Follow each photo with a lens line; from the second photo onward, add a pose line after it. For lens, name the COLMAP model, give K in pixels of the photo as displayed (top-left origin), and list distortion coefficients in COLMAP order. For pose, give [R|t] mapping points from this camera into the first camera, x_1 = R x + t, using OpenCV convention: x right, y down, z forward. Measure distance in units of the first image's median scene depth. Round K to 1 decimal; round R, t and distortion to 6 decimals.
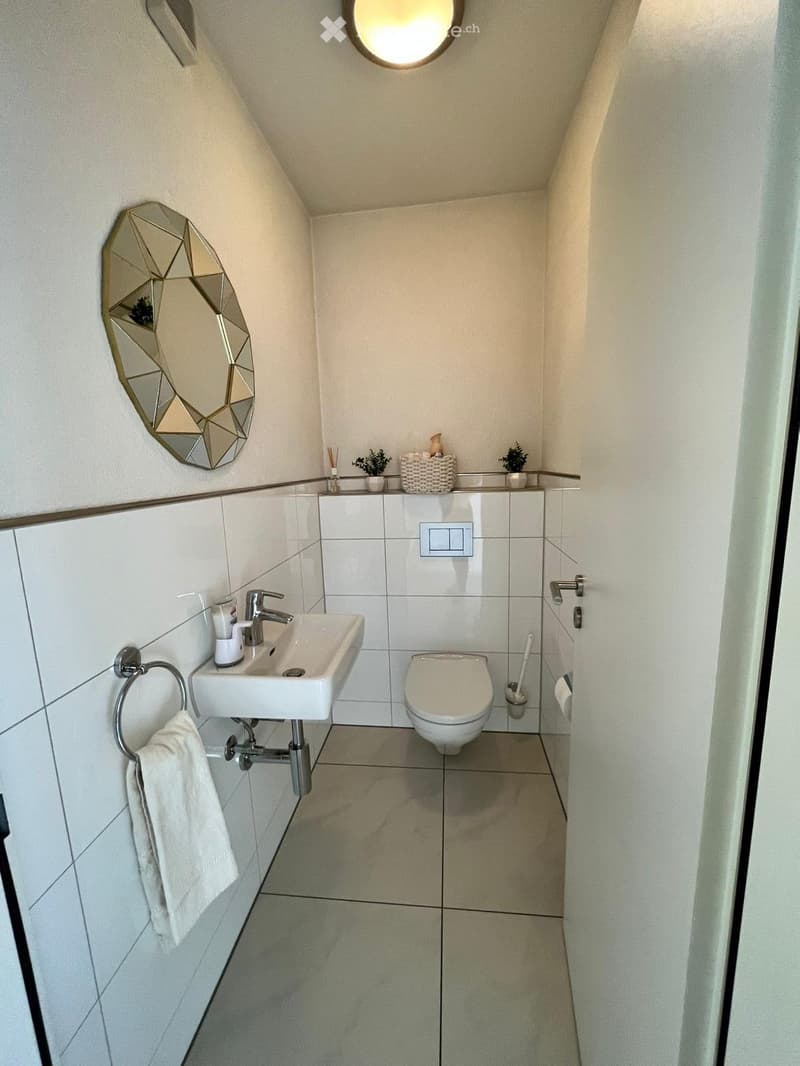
lens RADIAL K [[433.2, 0, 401.3], [0, 433.2, 534.7], [0, 0, 1]] dist [0.000600, -0.001237]
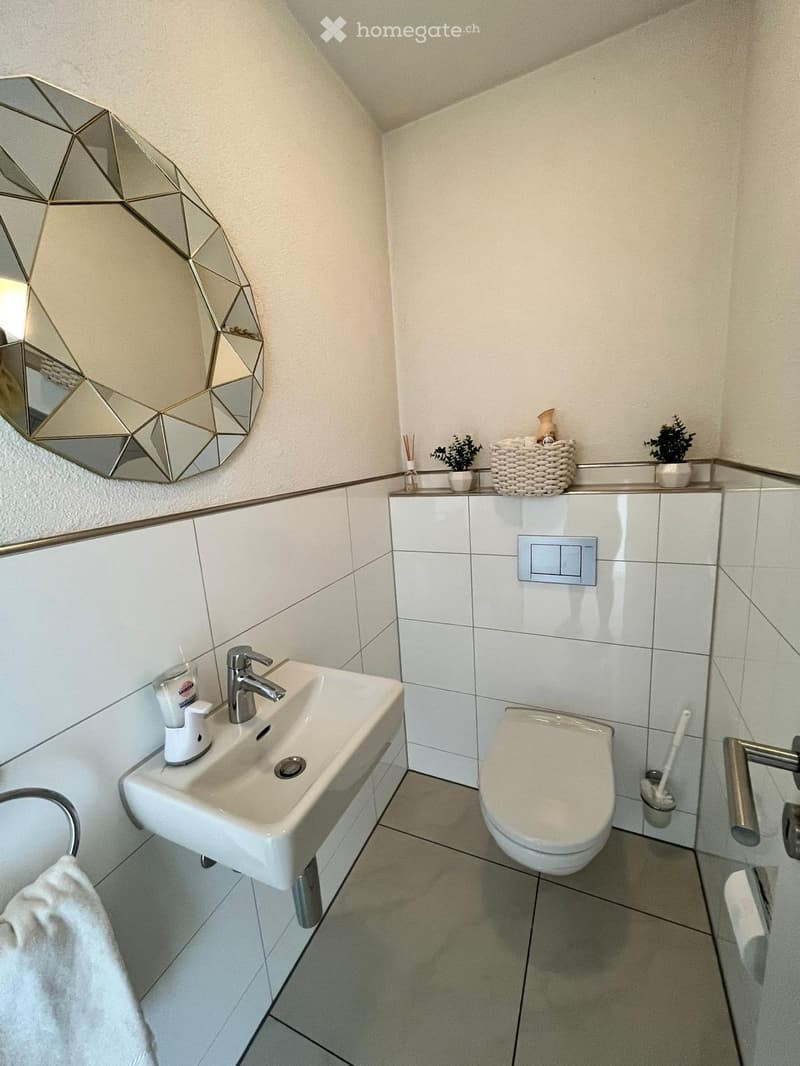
lens RADIAL K [[433.2, 0, 400.2], [0, 433.2, 534.1], [0, 0, 1]] dist [0.000600, -0.001237]
pose [[0.949661, 0.029854, -0.311853, 0.082557], [-0.015823, 0.998749, 0.047426, -0.060946], [0.312879, -0.040104, 0.948946, 0.250475]]
